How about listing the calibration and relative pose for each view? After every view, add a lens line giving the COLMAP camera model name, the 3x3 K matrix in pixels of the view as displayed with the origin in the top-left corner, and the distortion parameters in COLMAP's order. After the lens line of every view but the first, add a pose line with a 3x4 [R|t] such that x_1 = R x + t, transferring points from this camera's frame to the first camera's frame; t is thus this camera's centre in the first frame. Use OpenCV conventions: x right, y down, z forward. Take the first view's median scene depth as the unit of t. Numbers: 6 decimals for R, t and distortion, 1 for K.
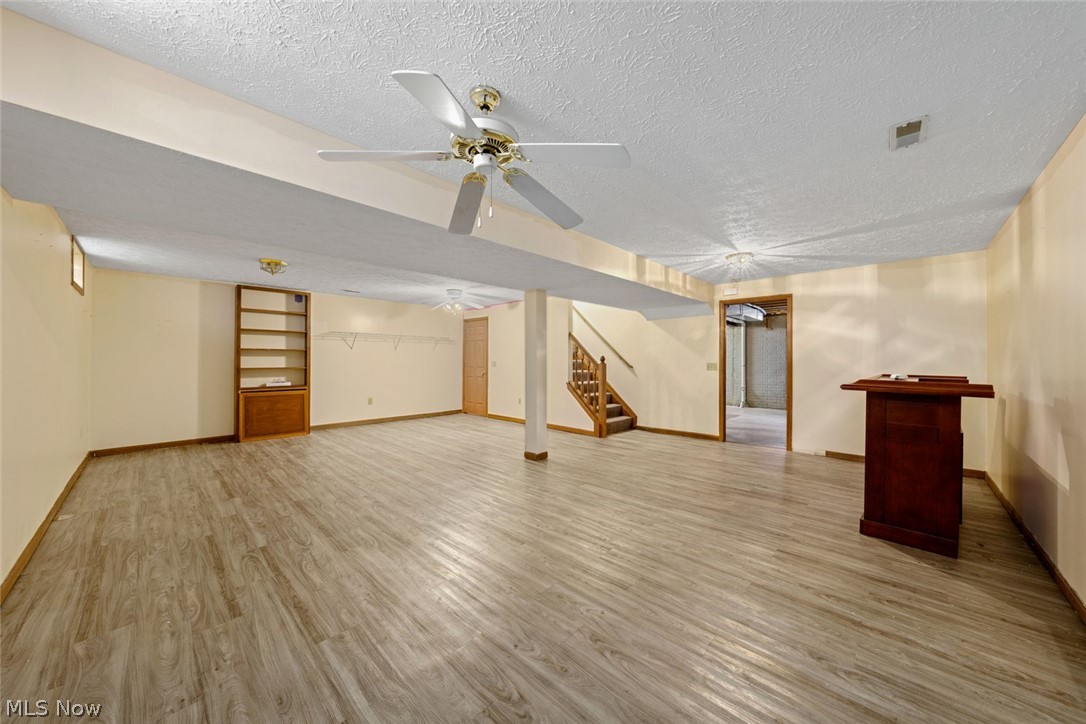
lens RADIAL K [[373.4, 0, 542.9], [0, 373.4, 353.7], [0, 0, 1]] dist [-0.003208, -0.000055]
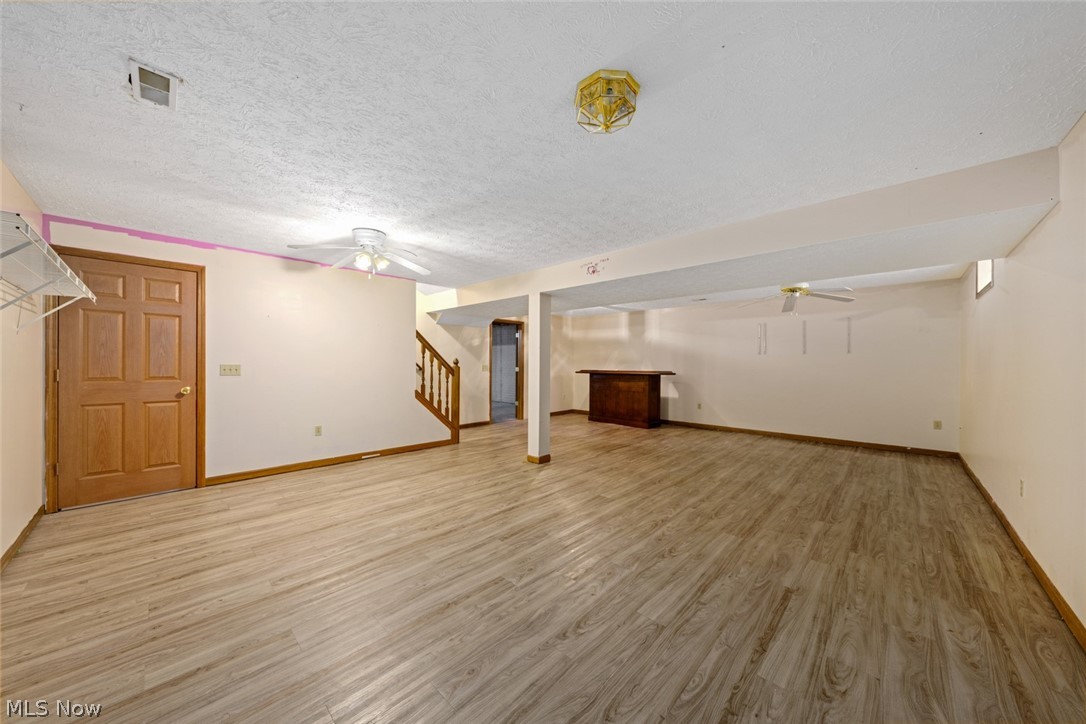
lens RADIAL K [[373.4, 0, 542.9], [0, 373.4, 353.7], [0, 0, 1]] dist [-0.003208, -0.000055]
pose [[-0.000268, 0.024563, 0.999698, -1.482393], [-0.022666, 0.999441, -0.024563, 0.022226], [-0.999743, -0.022666, 0.000289, 1.439044]]
